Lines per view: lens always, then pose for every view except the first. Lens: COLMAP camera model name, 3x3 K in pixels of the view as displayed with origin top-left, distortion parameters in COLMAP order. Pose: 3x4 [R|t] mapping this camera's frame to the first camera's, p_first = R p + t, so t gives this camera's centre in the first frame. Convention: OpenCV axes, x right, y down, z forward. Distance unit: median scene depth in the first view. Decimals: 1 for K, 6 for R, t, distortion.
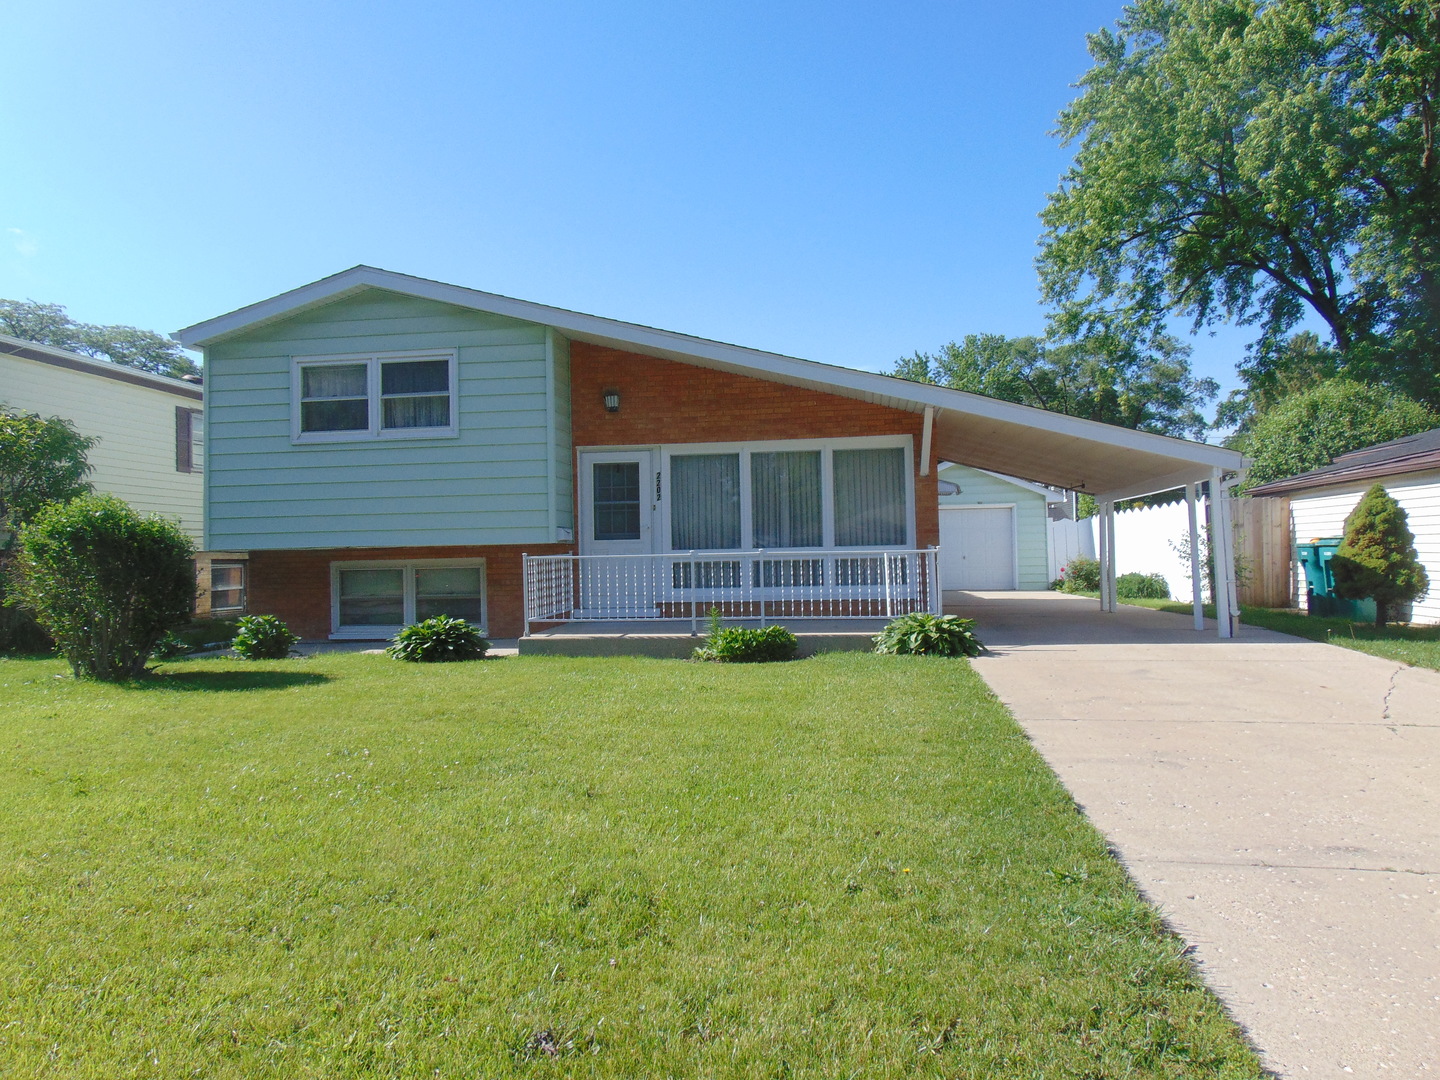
lens RADIAL K [[1075.0, 0, 713.7], [0, 1075.0, 535.2], [0, 0, 1]] dist [-0.038532, 0.042399]
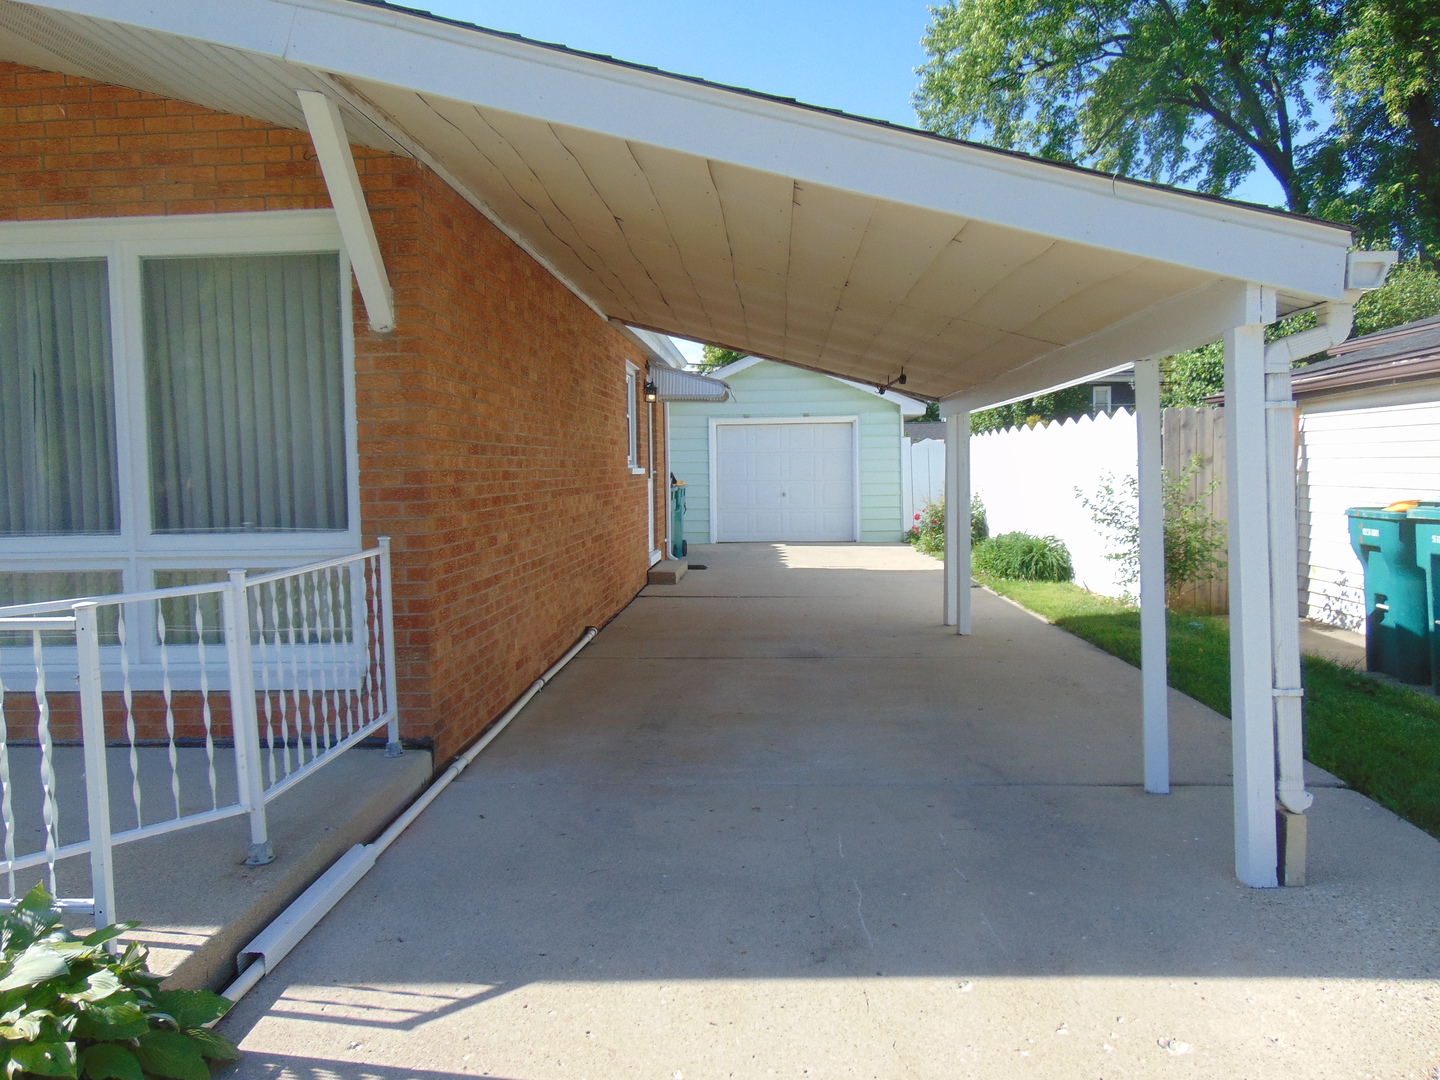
lens RADIAL K [[1075.0, 0, 723.3], [0, 1075.0, 540.9], [0, 0, 1]] dist [-0.038532, 0.042399]
pose [[0.996041, -0.004957, 0.088758, 0.133701], [-0.002765, 0.996234, 0.086666, -0.009402], [-0.088853, -0.086568, 0.992276, 0.317693]]
